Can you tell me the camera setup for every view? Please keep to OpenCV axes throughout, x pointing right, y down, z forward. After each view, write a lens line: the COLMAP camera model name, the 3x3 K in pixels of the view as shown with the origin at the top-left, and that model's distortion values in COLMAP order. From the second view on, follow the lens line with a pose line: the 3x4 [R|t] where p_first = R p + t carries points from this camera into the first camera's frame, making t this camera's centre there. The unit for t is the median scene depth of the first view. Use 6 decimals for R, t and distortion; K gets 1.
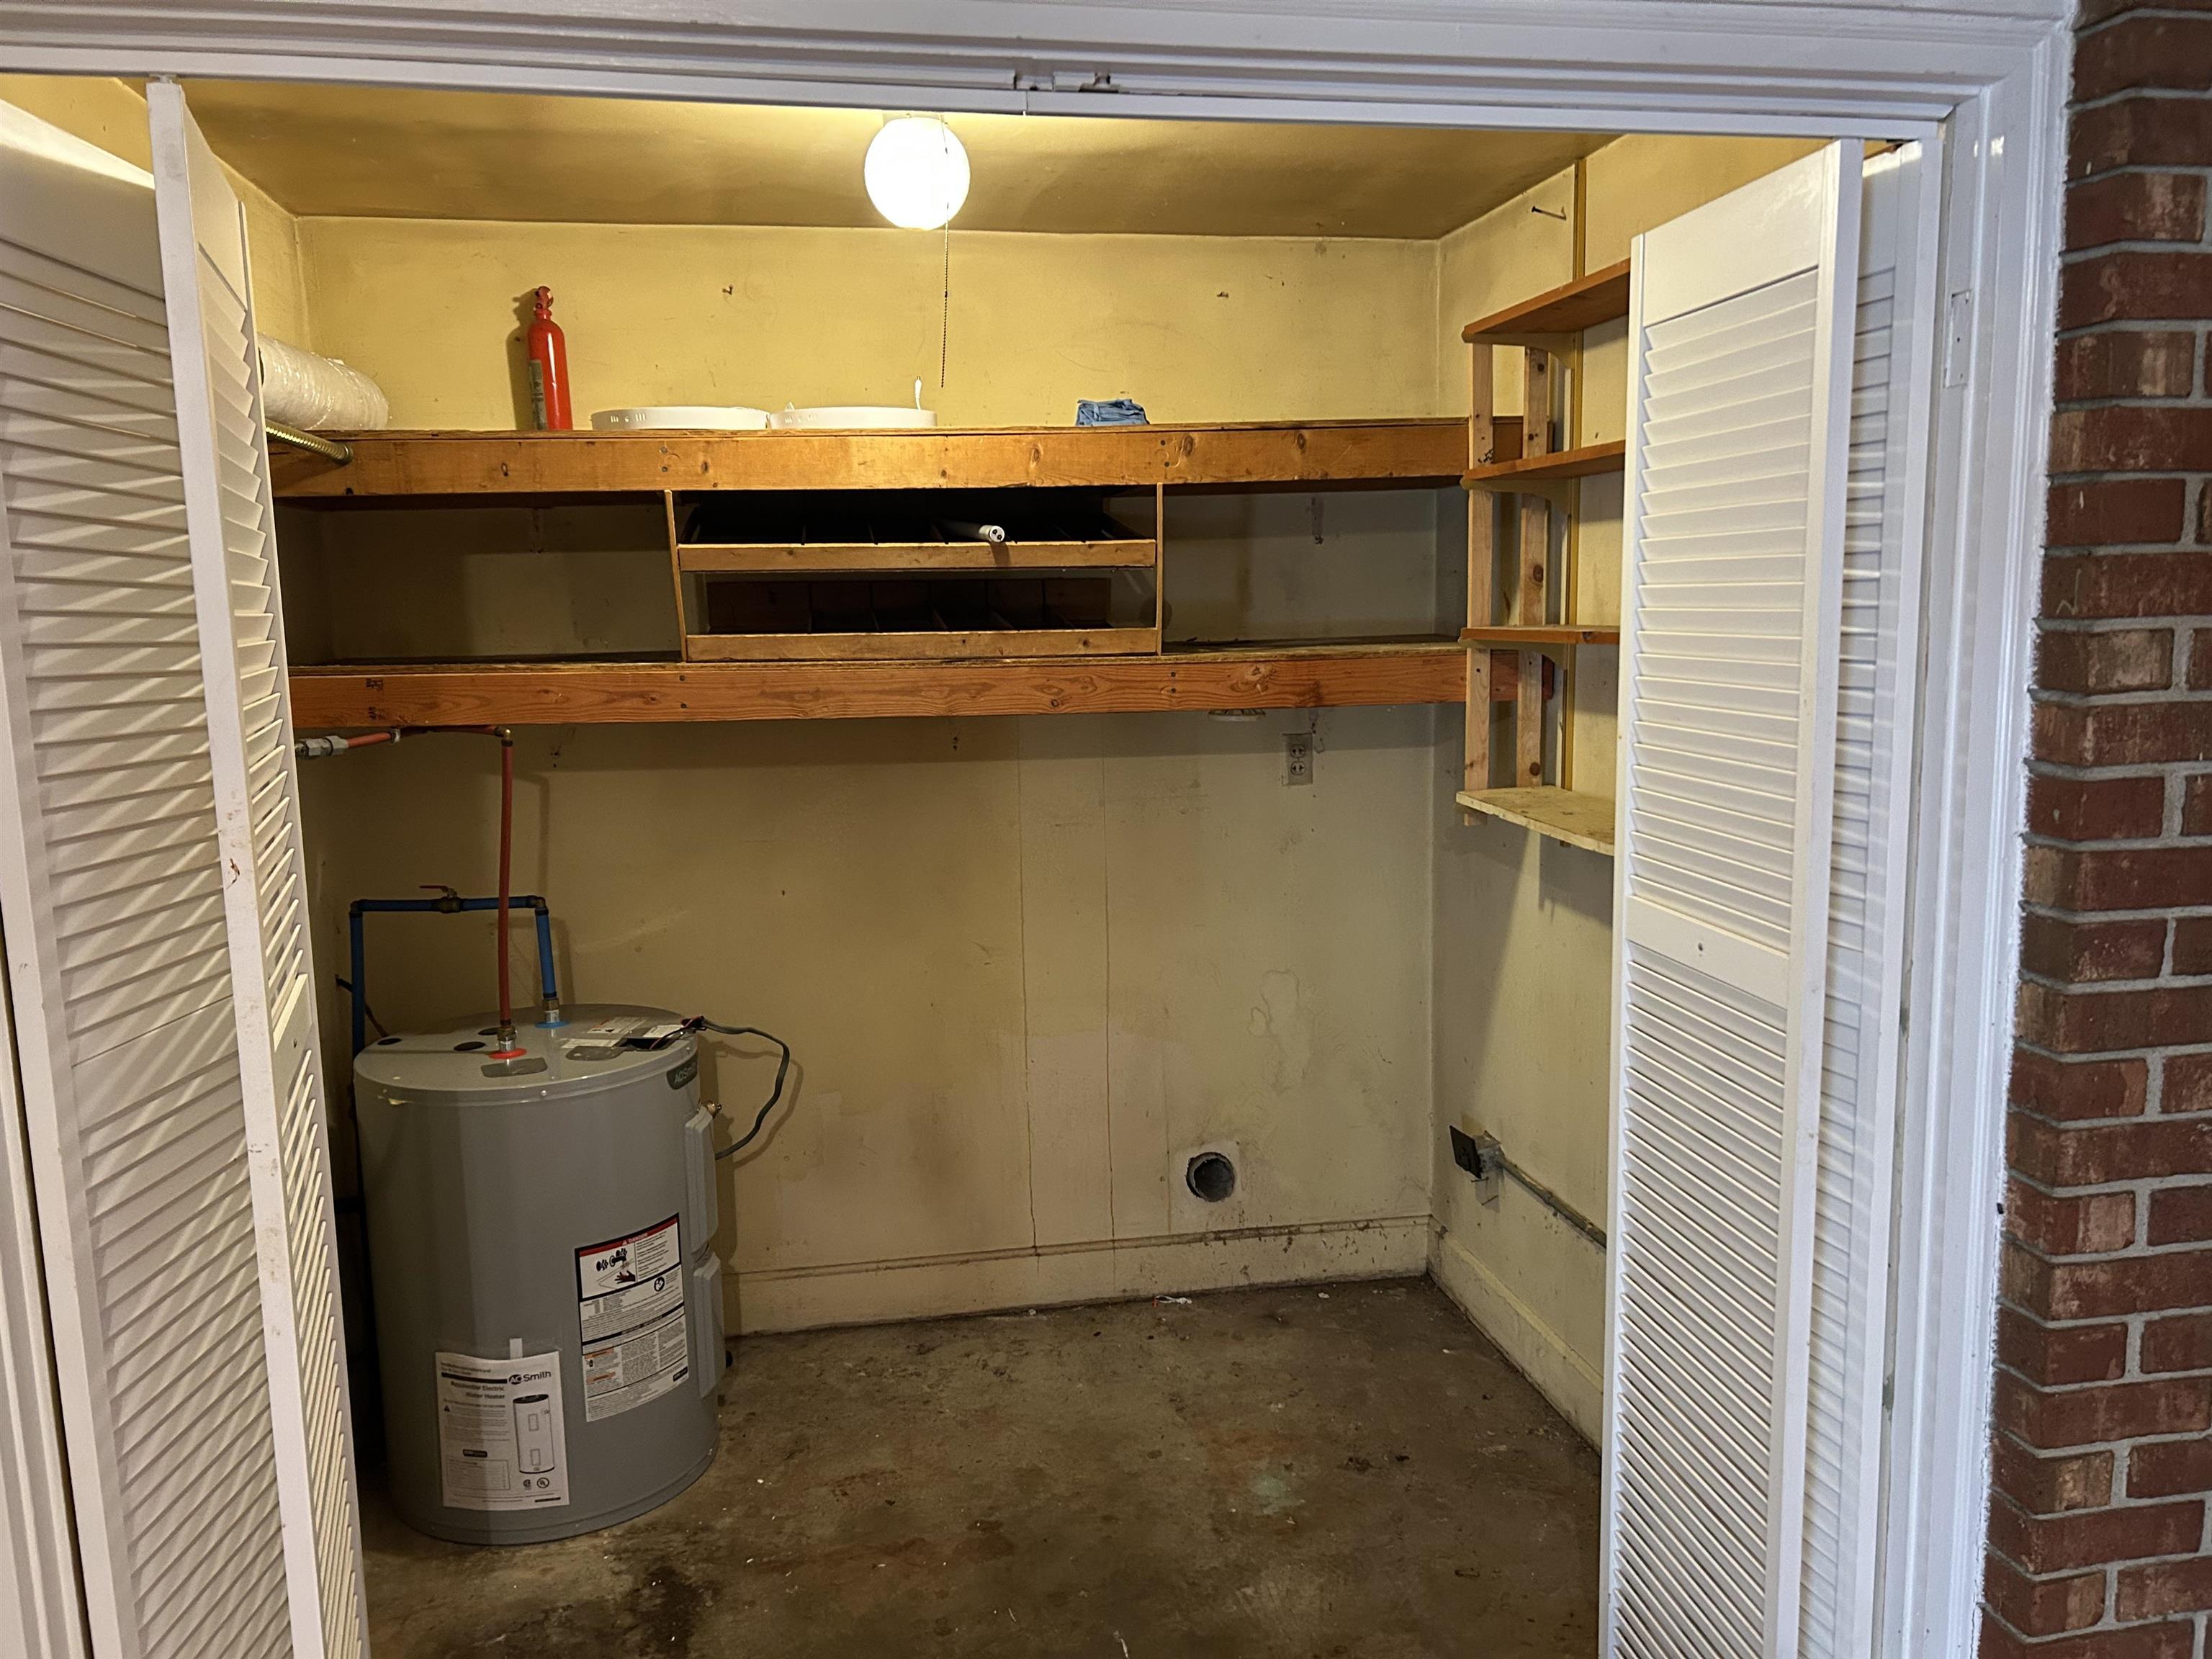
lens RADIAL K [[1641.7, 0, 1099.5], [0, 1641.7, 830.4], [0, 0, 1]] dist [0.016931, -0.009058]
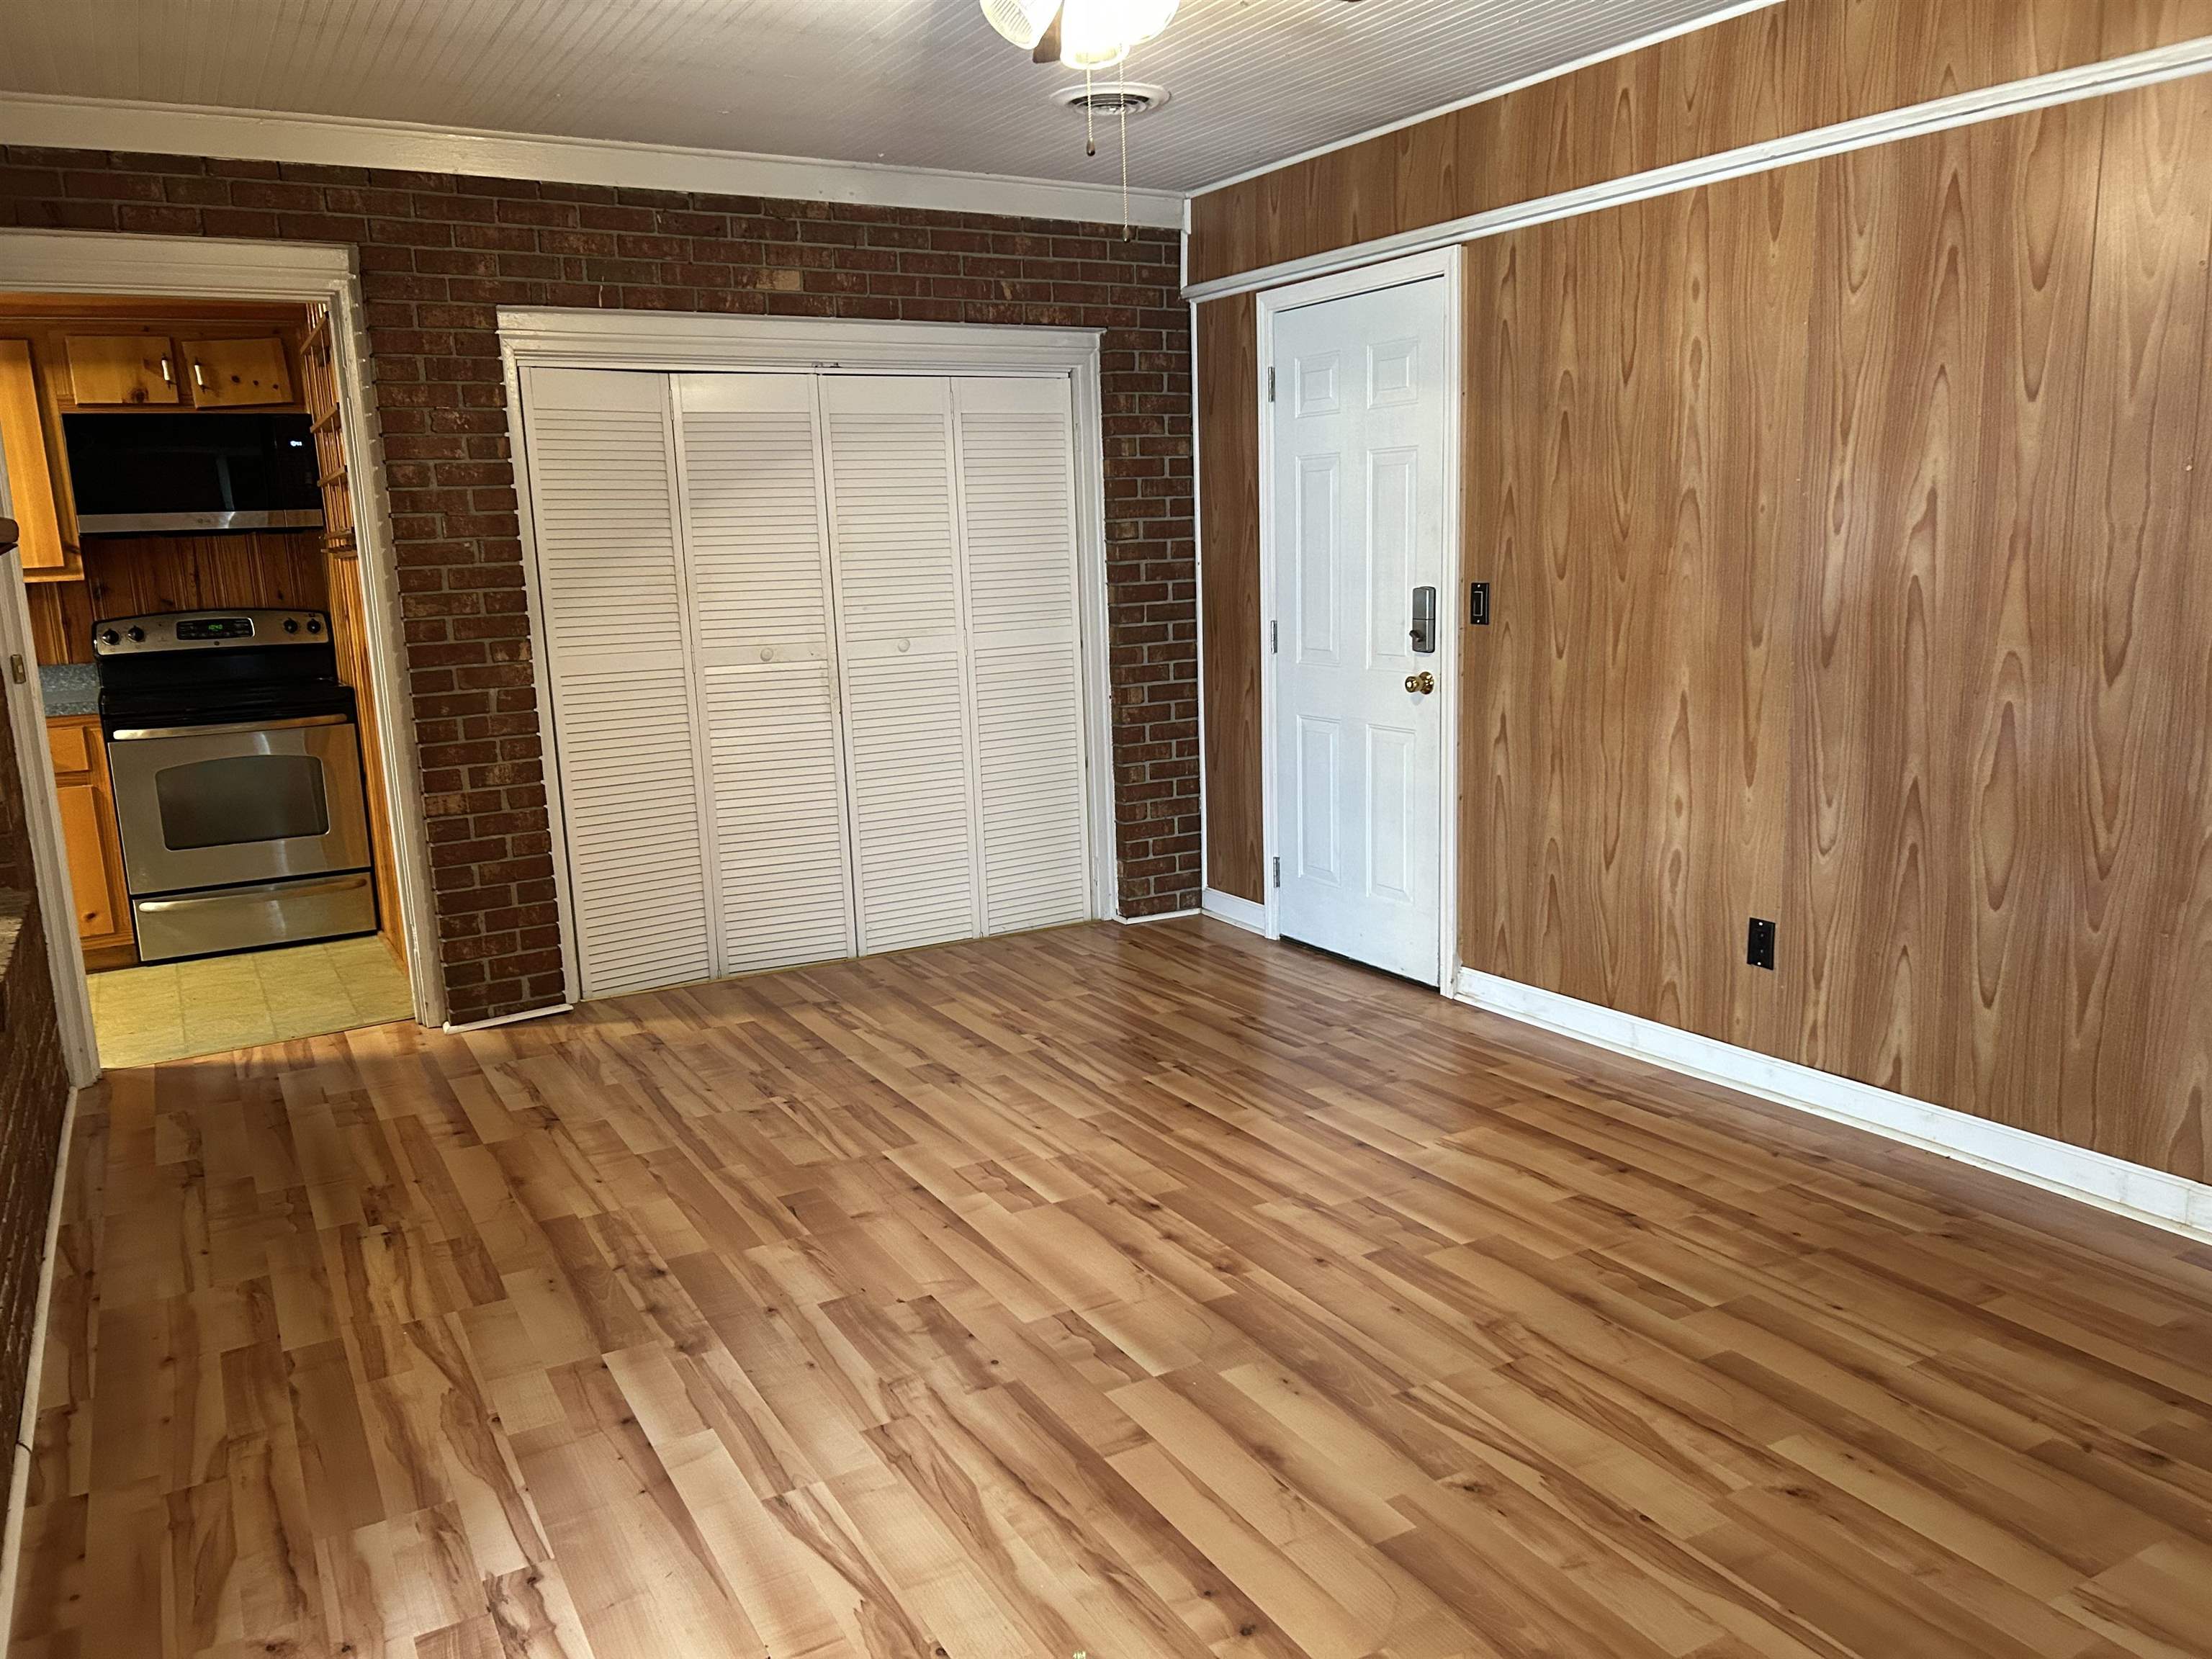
lens RADIAL K [[1641.7, 0, 1112.2], [0, 1641.7, 831.0], [0, 0, 1]] dist [0.016931, -0.009058]
pose [[0.928046, -0.081261, 0.363492, -0.714755], [0.068384, 0.996495, 0.048178, 0.354858], [-0.366133, -0.019855, 0.930351, -2.203693]]
